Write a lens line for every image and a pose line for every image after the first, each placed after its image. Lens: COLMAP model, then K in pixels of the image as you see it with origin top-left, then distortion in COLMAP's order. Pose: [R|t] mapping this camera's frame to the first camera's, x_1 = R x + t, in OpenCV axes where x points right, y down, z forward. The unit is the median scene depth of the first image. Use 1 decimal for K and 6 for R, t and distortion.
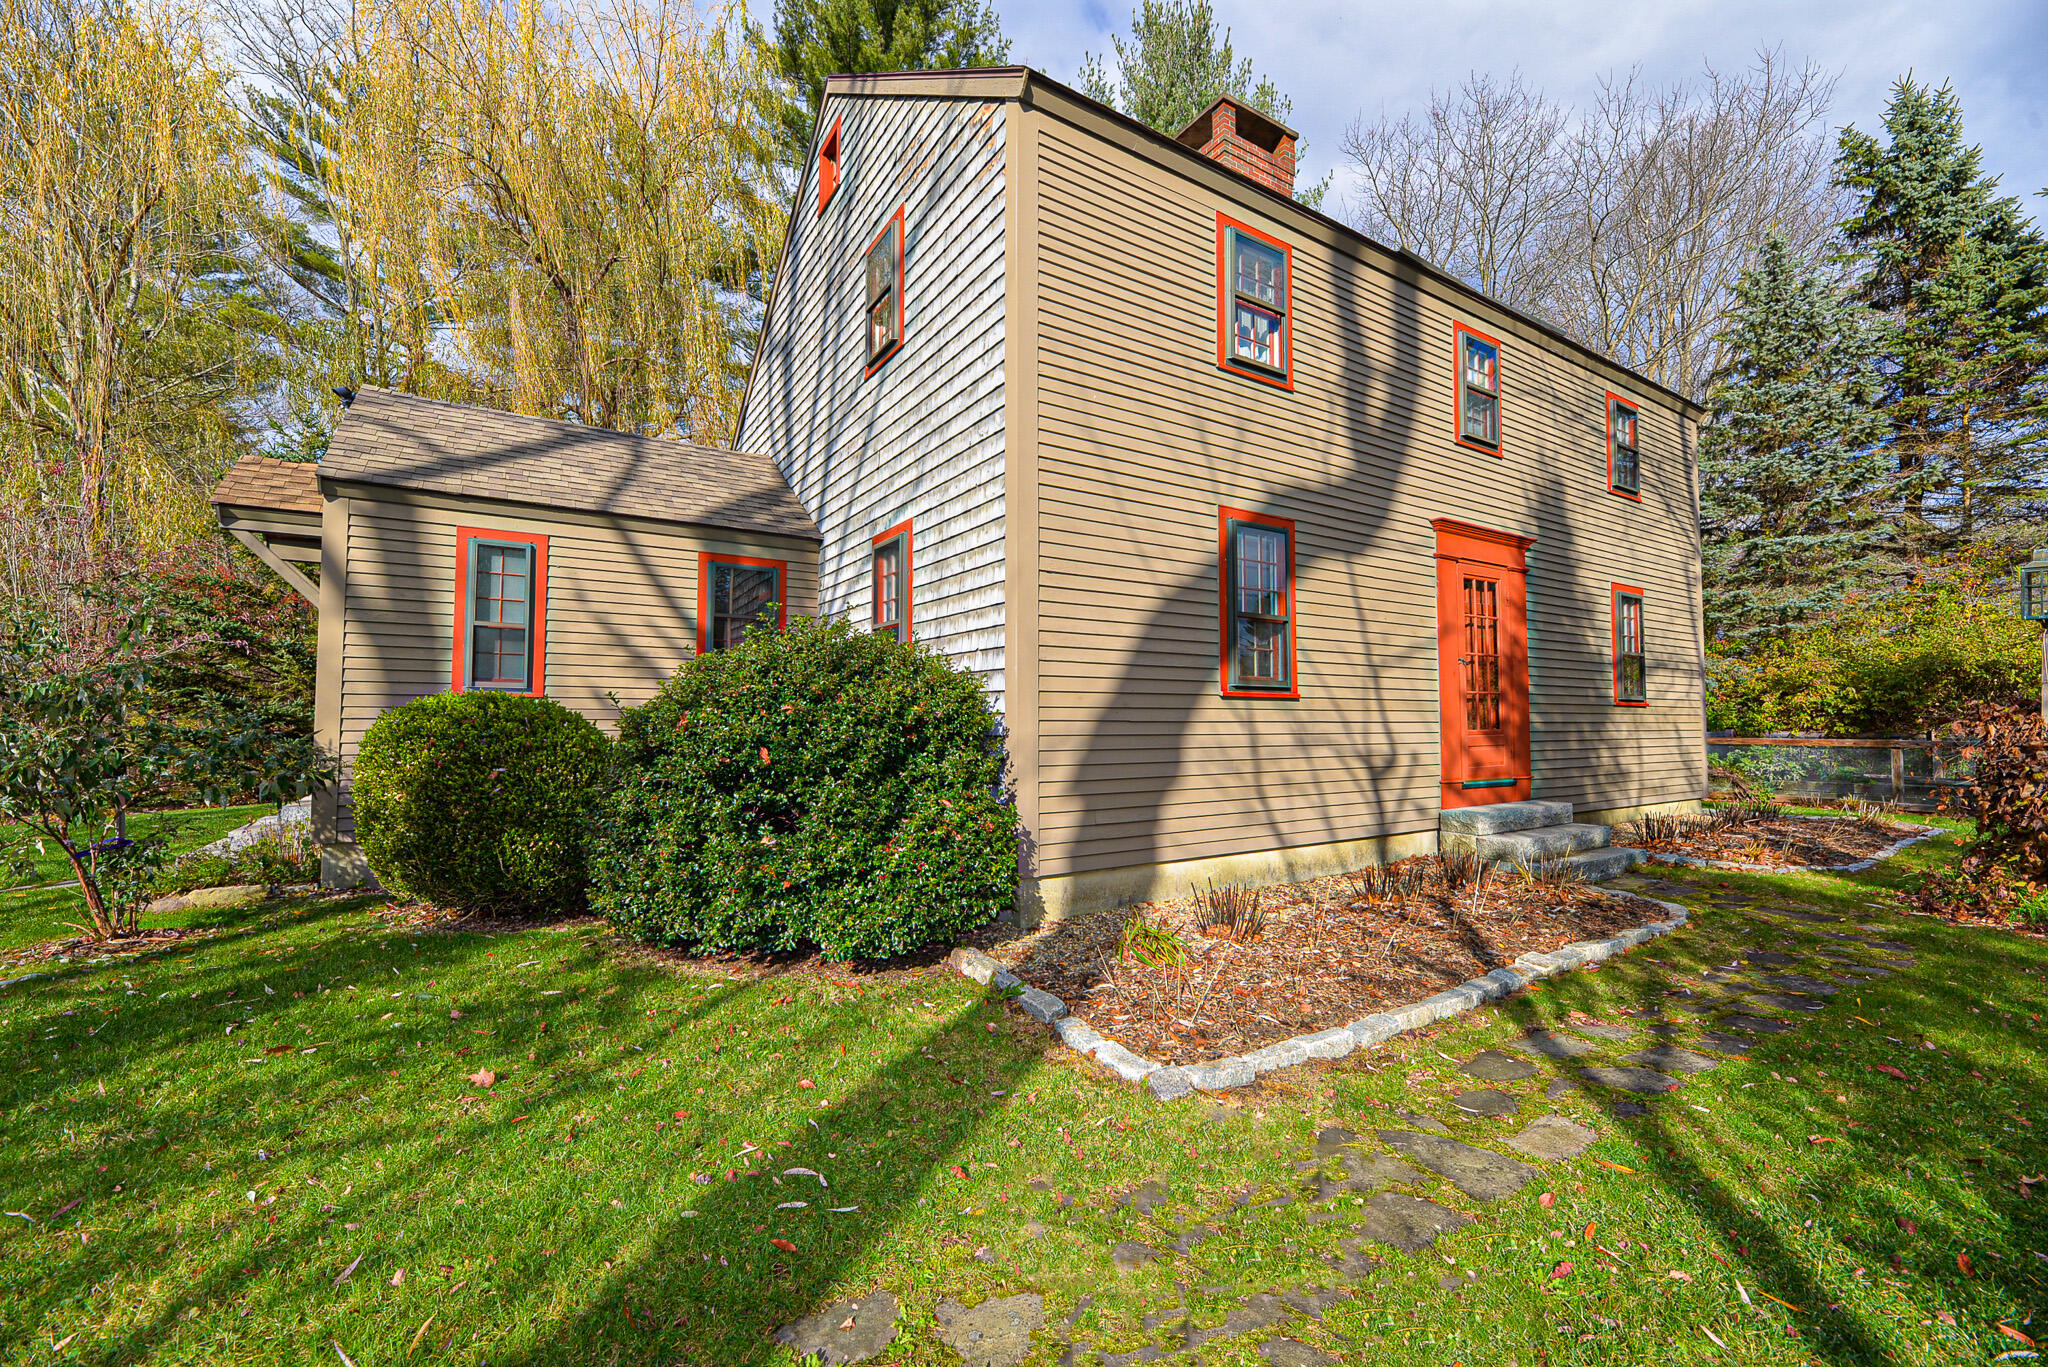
lens RADIAL K [[818.8, 0, 1019.3], [0, 818.8, 688.3], [0, 0, 1]] dist [0.000947, -0.004209]
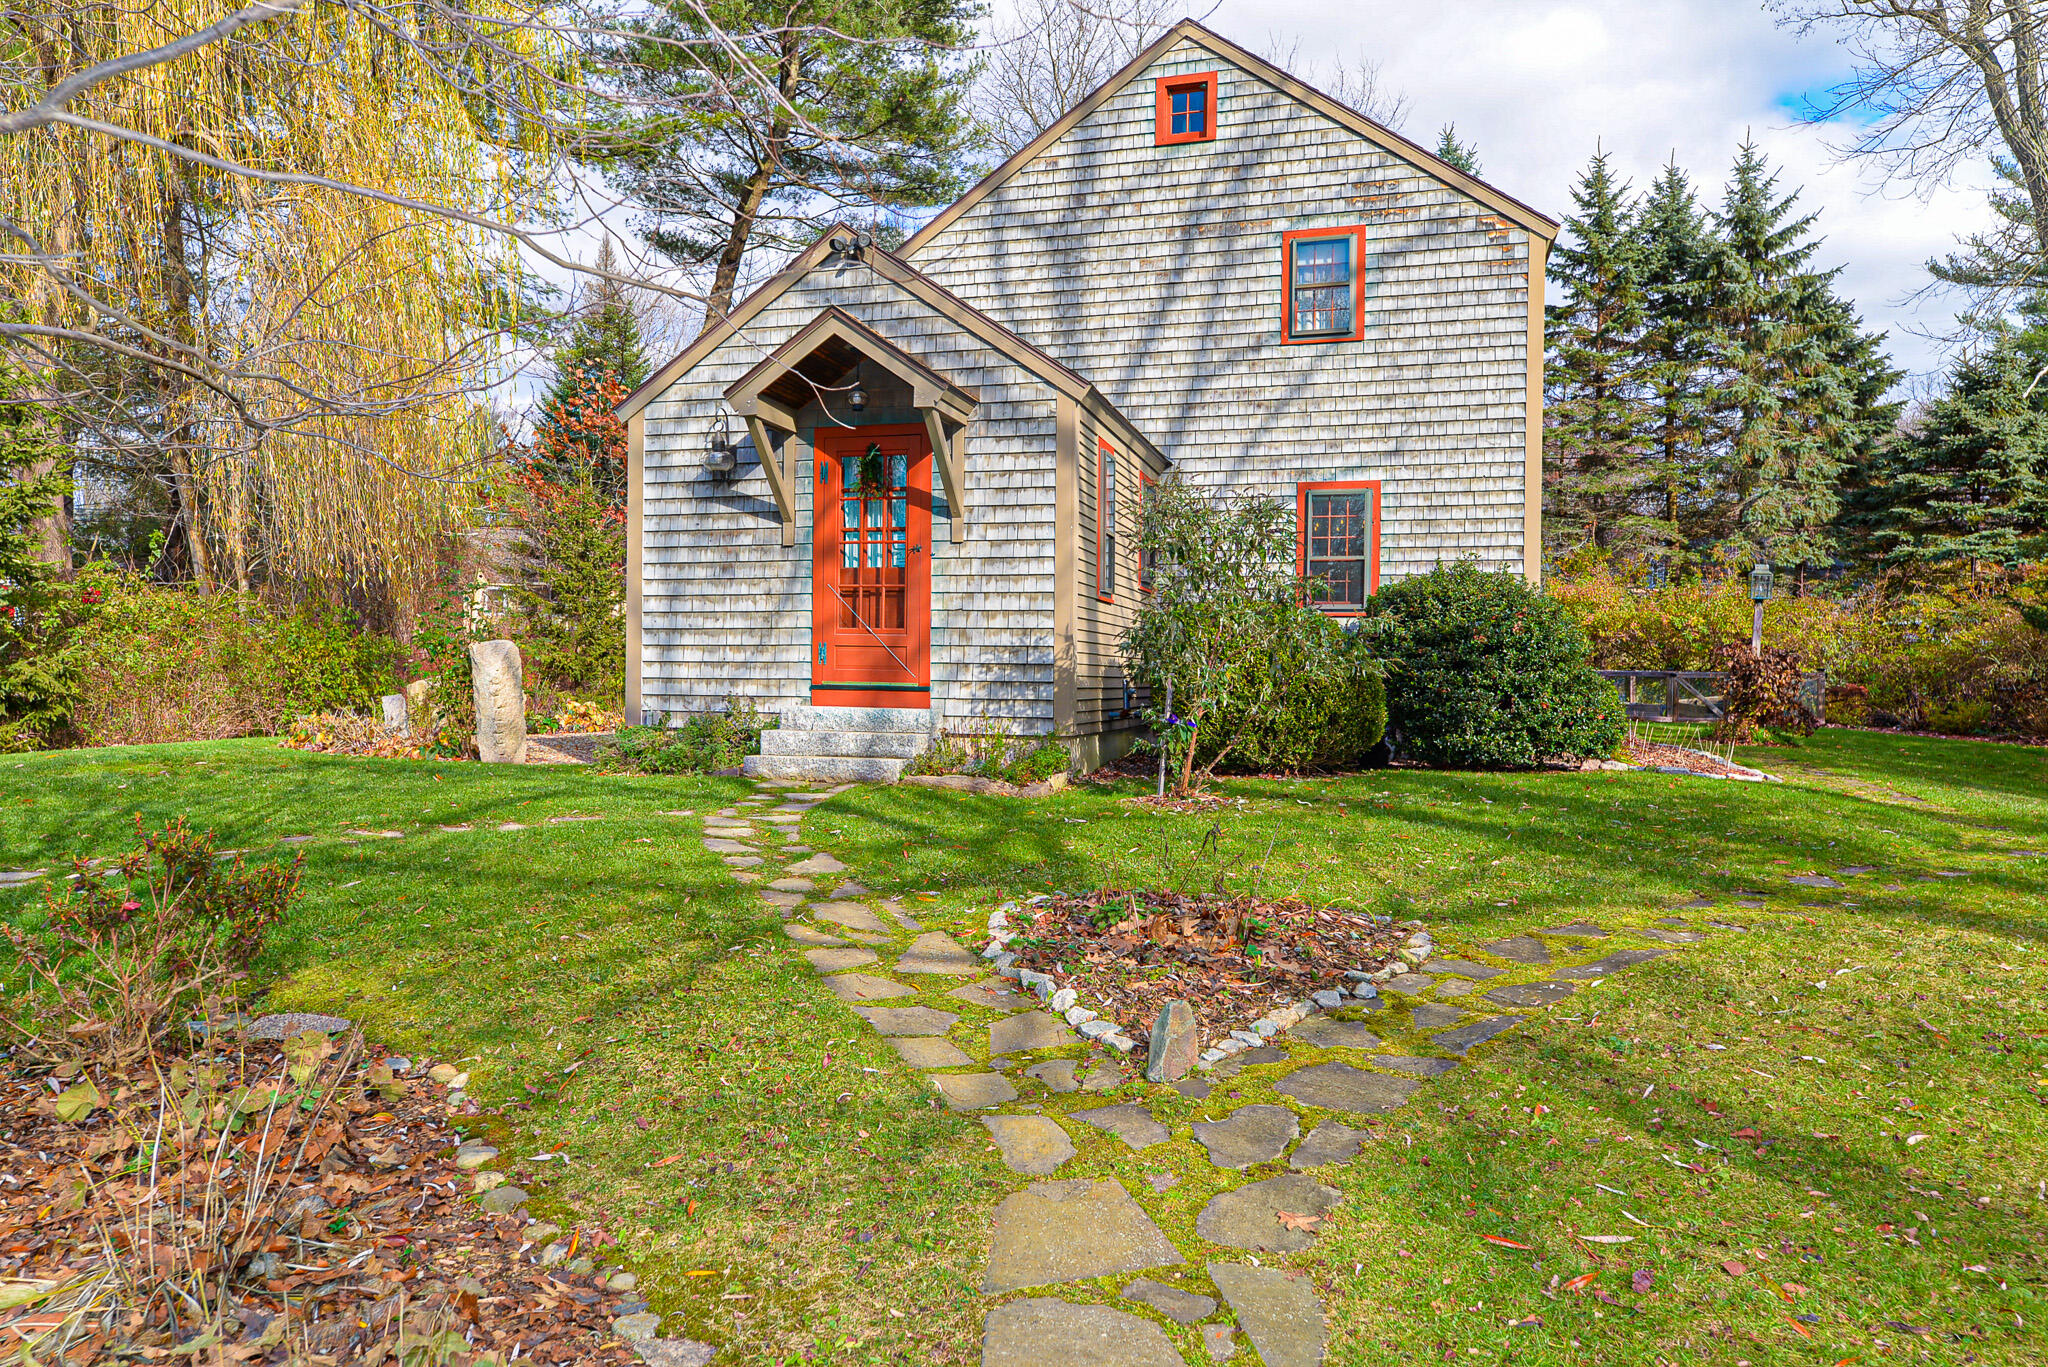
lens RADIAL K [[1313.9, 0, 1024.0], [0, 1313.9, 683.5], [0, 0, 1]] dist [0.014867, 0.000594]
pose [[0.743758, 0.003766, 0.668439, -1.796923], [-0.037203, 0.998667, 0.035769, 0.057751], [-0.667413, -0.051472, 0.742906, -0.188345]]
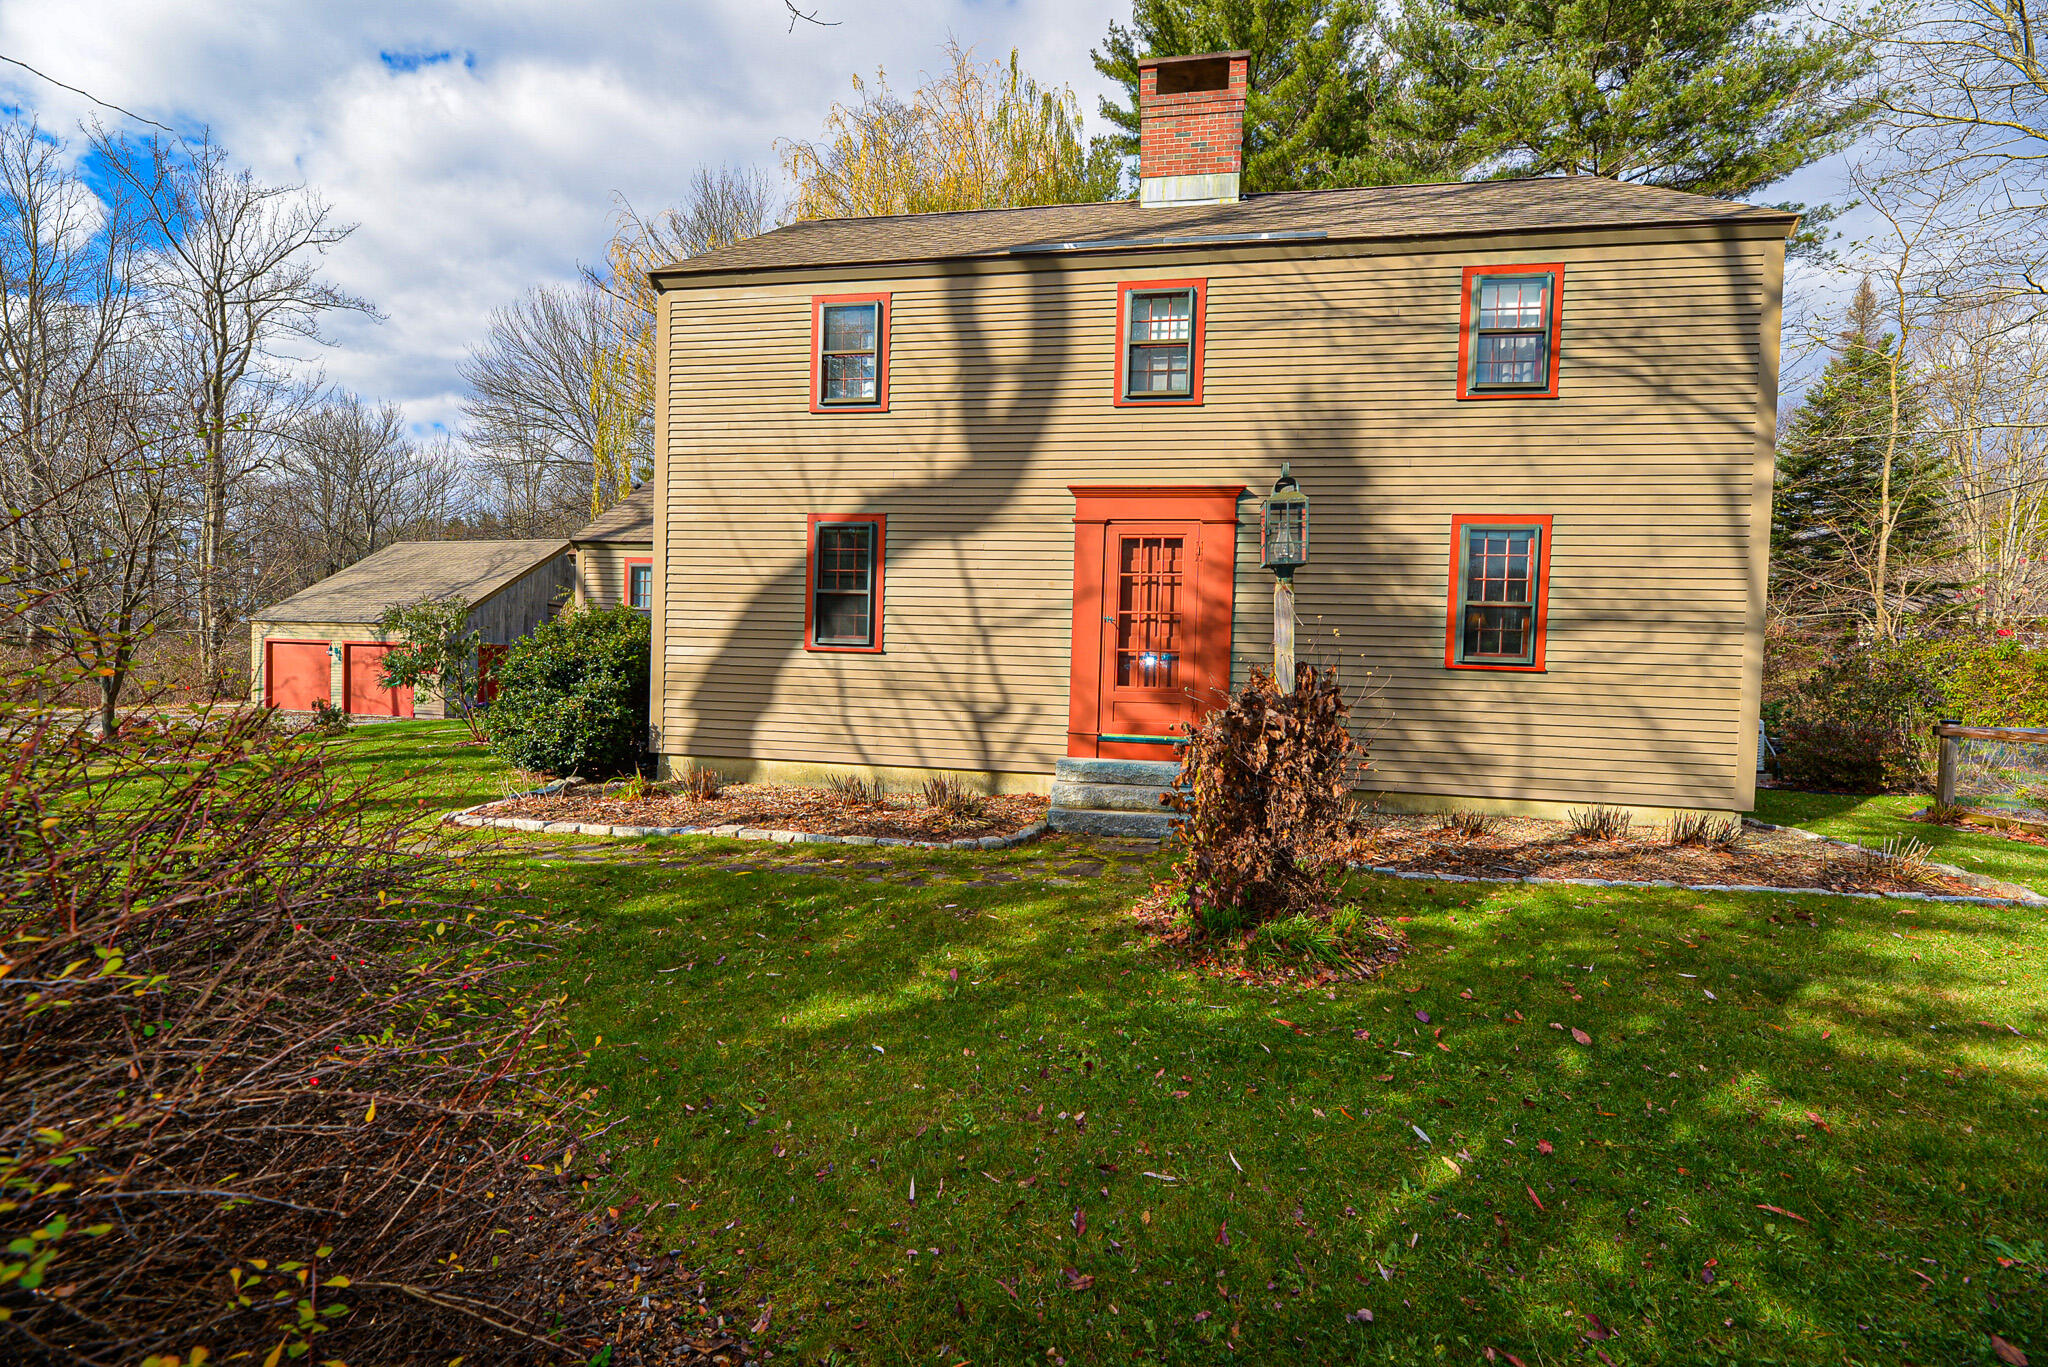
lens RADIAL K [[818.8, 0, 1019.3], [0, 818.8, 688.3], [0, 0, 1]] dist [0.000947, -0.004209]
pose [[0.748467, 0.041865, -0.661849, 1.324287], [-0.003514, 0.998242, 0.059169, -0.008781], [0.663163, -0.041961, 0.747298, 0.161285]]
